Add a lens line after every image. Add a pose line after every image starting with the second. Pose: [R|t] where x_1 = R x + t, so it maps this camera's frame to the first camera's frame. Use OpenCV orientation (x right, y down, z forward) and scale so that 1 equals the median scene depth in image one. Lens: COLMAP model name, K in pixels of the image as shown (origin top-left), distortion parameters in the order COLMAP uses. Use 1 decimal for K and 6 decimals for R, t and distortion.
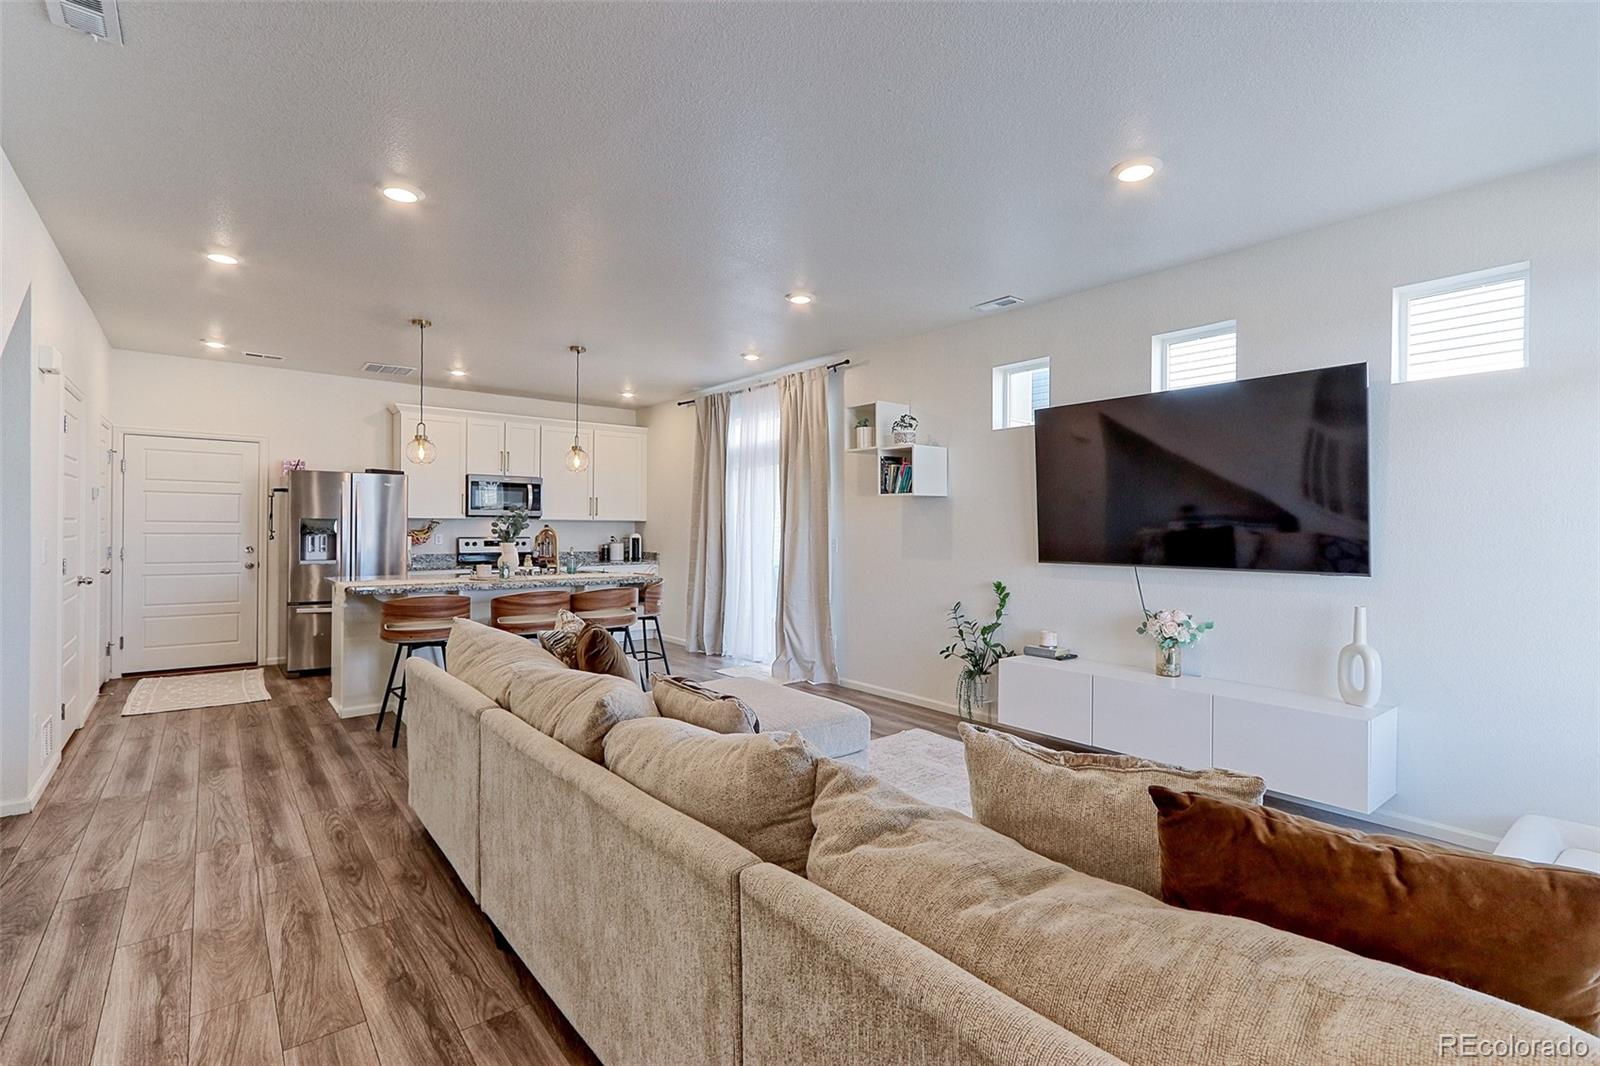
lens RADIAL K [[751.5, 0, 796.6], [0, 751.5, 528.3], [0, 0, 1]] dist [-0.014858, 0.005492]
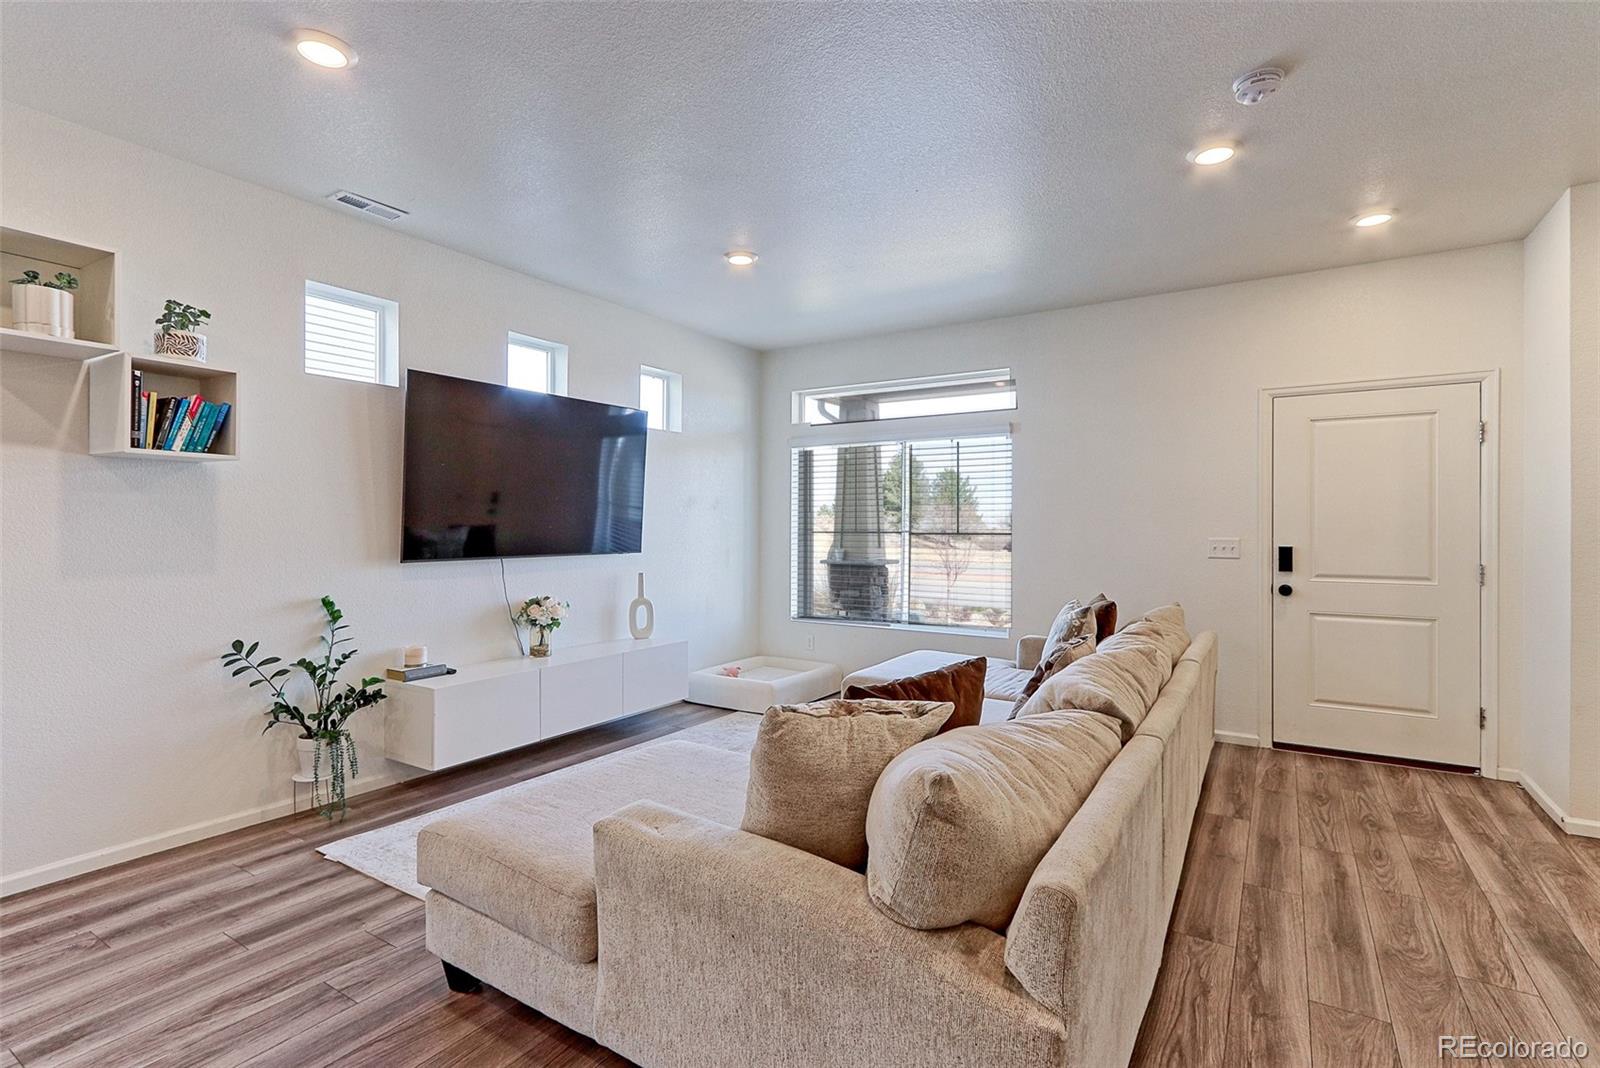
lens RADIAL K [[751.5, 0, 811.3], [0, 751.5, 526.7], [0, 0, 1]] dist [-0.014858, 0.005492]
pose [[-0.333905, -0.011357, 0.942538, -3.286077], [-0.009767, 0.999915, 0.008589, -0.019470], [-0.942556, -0.006338, -0.333988, 4.995809]]
